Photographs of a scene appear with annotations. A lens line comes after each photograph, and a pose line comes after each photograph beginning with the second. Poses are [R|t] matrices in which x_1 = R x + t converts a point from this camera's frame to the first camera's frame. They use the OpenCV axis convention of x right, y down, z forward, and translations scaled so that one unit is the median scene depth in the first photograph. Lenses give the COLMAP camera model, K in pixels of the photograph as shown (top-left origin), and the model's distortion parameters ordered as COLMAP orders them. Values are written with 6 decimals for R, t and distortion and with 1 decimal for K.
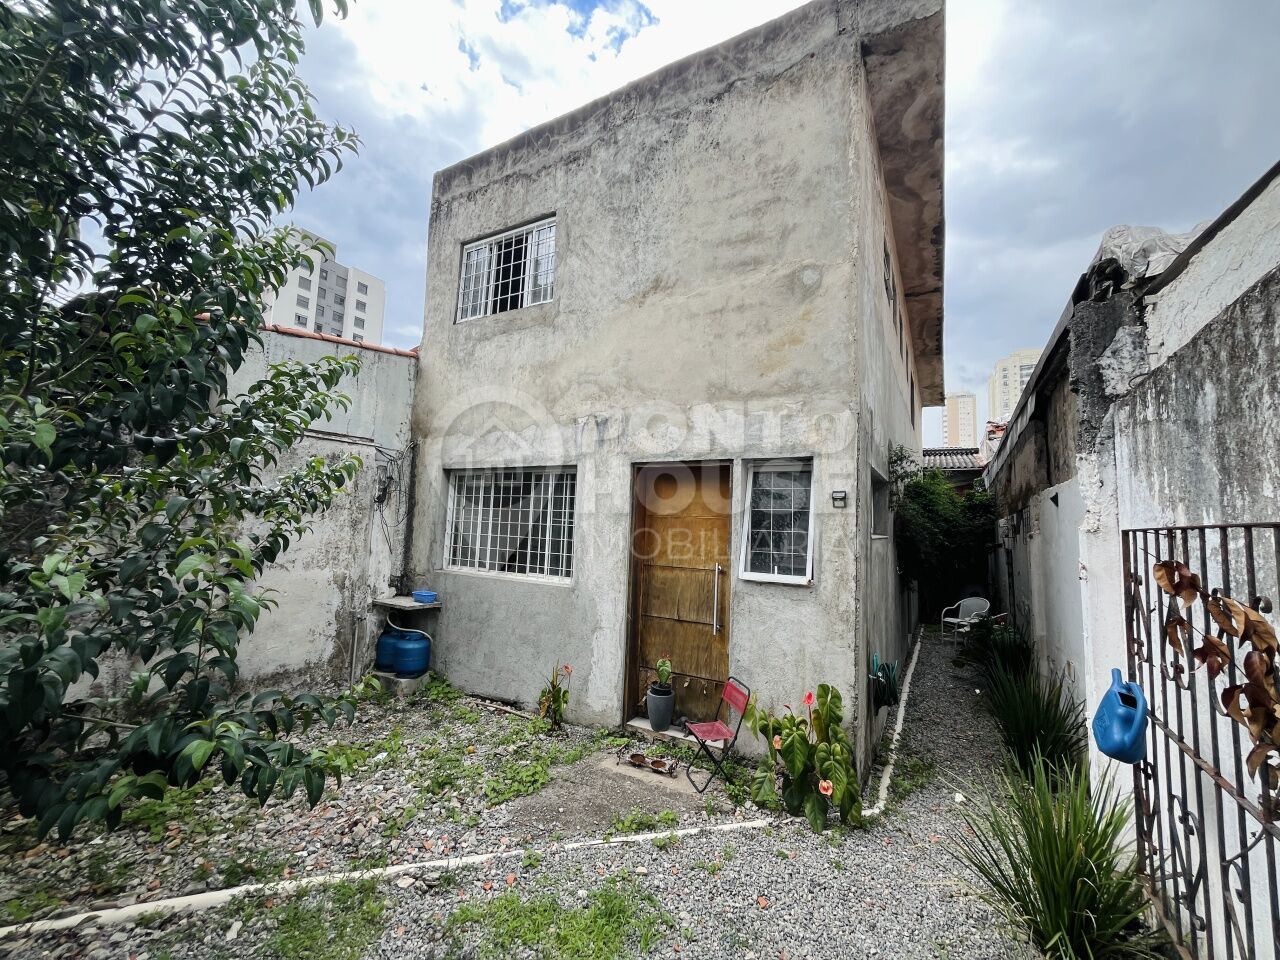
lens RADIAL K [[522.0, 0, 642.4], [0, 522.0, 474.9], [0, 0, 1]] dist [0.000002, -0.000116]
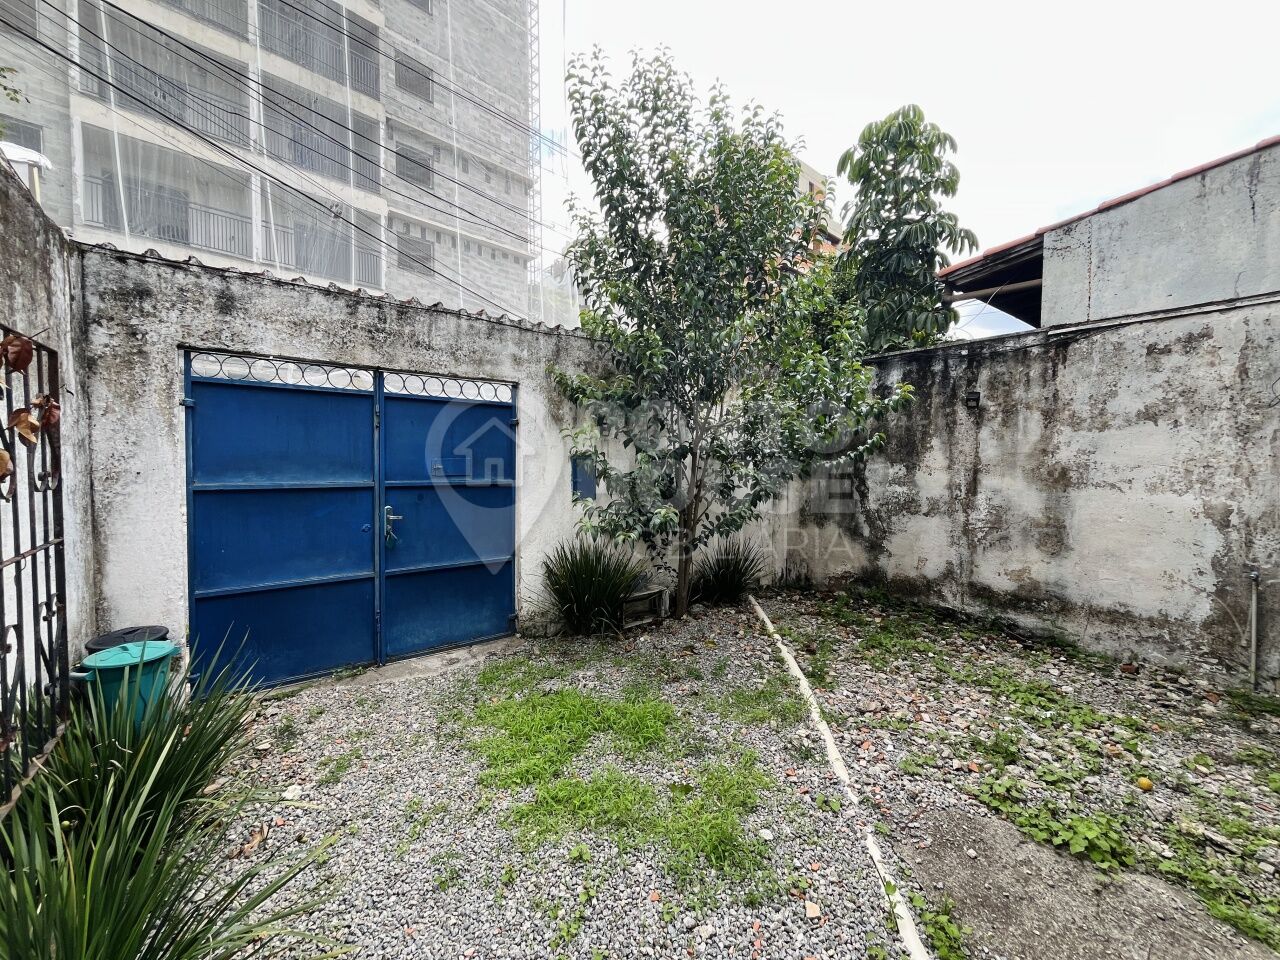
lens RADIAL K [[522.0, 0, 638.8], [0, 522.0, 476.9], [0, 0, 1]] dist [0.000002, -0.000116]
pose [[-0.399127, -0.005621, -0.916879, 0.371199], [0.065372, 0.997262, -0.034571, 0.134319], [0.914562, -0.073736, -0.397666, 0.612770]]
